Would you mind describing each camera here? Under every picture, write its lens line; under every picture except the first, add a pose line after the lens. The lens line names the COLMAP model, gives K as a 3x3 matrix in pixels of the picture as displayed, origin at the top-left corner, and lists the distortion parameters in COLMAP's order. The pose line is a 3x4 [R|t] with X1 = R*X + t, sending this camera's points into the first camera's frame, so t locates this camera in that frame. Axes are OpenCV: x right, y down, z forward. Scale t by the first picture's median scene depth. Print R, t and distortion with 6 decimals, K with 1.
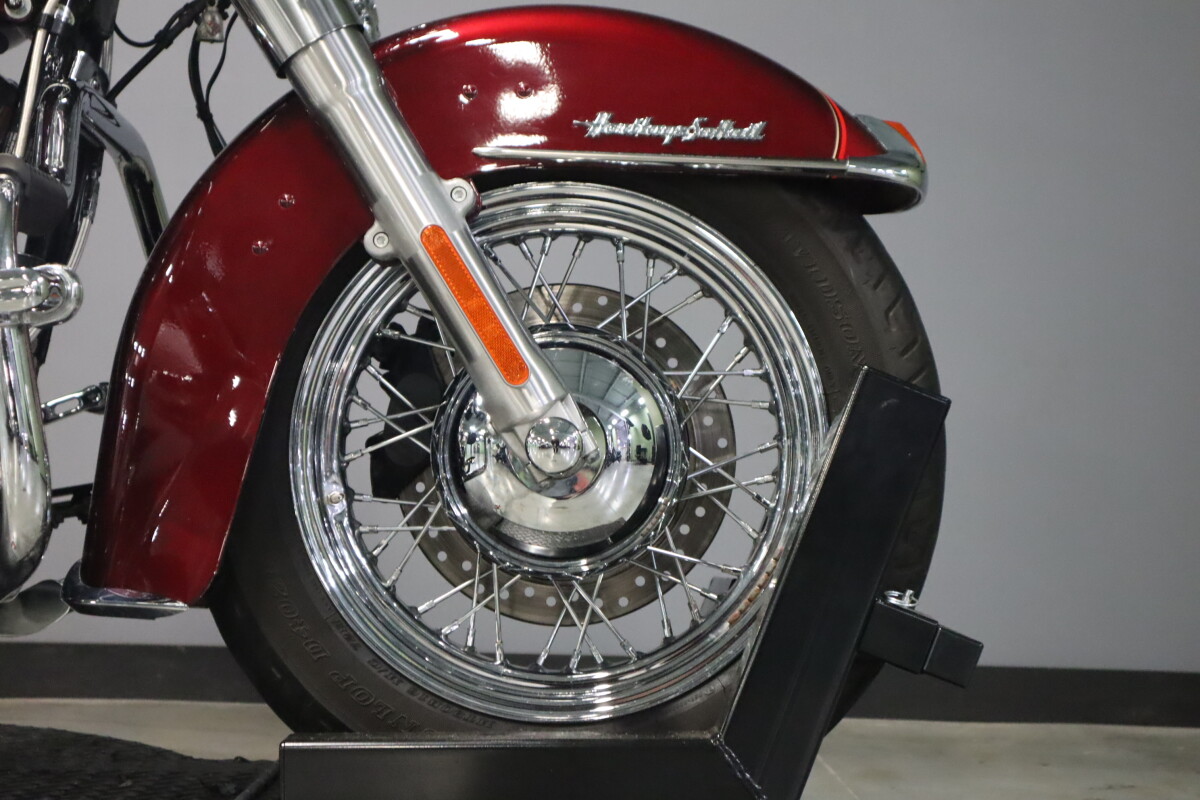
lens RADIAL K [[1992.7, 0, 600.0], [0, 1992.7, 400.0], [0, 0, 1]] dist [-0.016083, -0.017648]
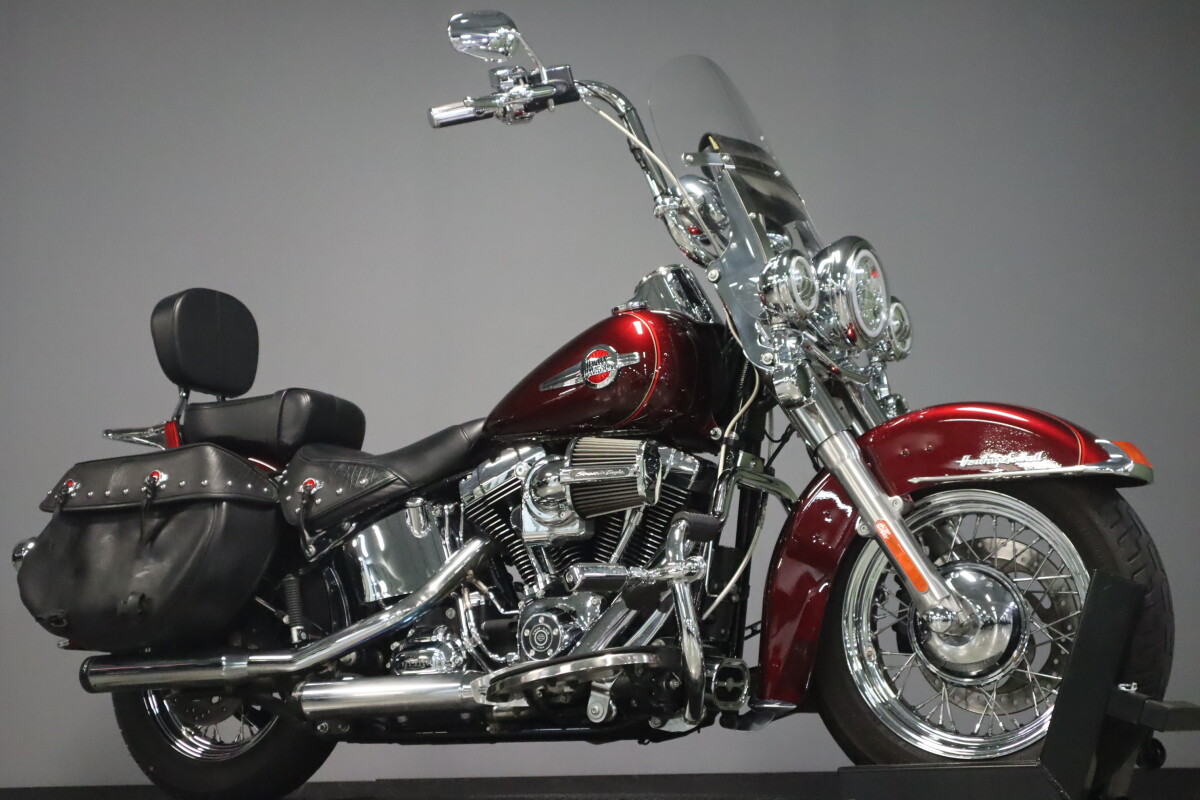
lens RADIAL K [[1946.9, 0, 600.0], [0, 1946.9, 400.0], [0, 0, 1]] dist [0.659675, -3.042404]
pose [[0.856066, -0.128228, -0.500708, 0.700366], [0.069528, 0.988502, -0.134276, 0.047693], [0.512169, 0.080136, 0.855138, -0.939786]]
